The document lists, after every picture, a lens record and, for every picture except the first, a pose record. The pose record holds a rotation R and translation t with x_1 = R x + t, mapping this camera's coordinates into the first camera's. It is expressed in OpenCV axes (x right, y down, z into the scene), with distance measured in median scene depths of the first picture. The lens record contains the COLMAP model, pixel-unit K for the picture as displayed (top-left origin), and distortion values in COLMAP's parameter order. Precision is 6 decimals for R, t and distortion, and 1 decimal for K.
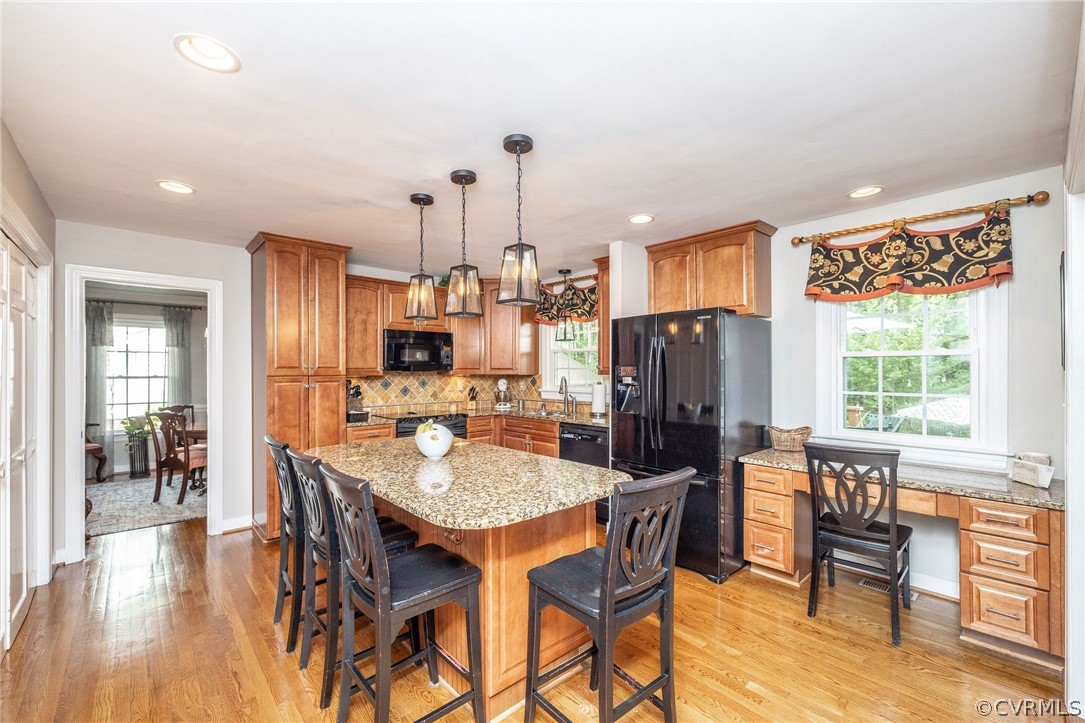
lens RADIAL K [[455.7, 0, 550.2], [0, 455.7, 366.0], [0, 0, 1]] dist [-0.004287, -0.000702]
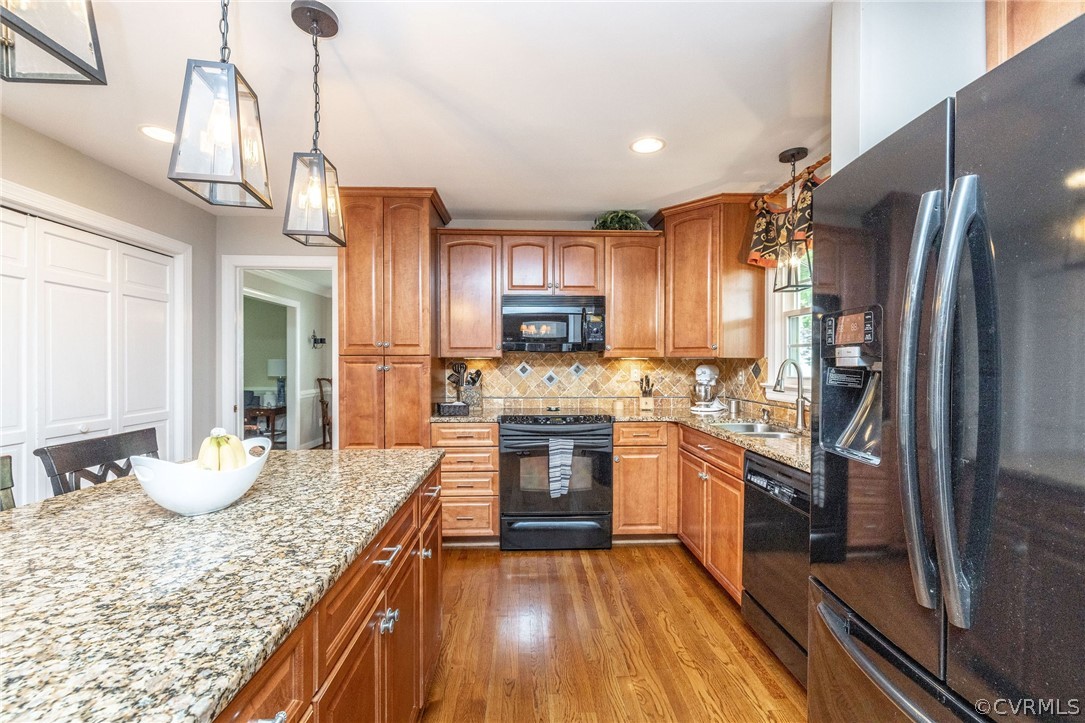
lens RADIAL K [[455.7, 0, 533.1], [0, 455.7, 363.4], [0, 0, 1]] dist [-0.004287, -0.000702]
pose [[0.759277, 0.003457, -0.650758, 0.143225], [0.003311, 0.999952, 0.009176, 0.022073], [0.650759, -0.009121, 0.759230, 0.413057]]
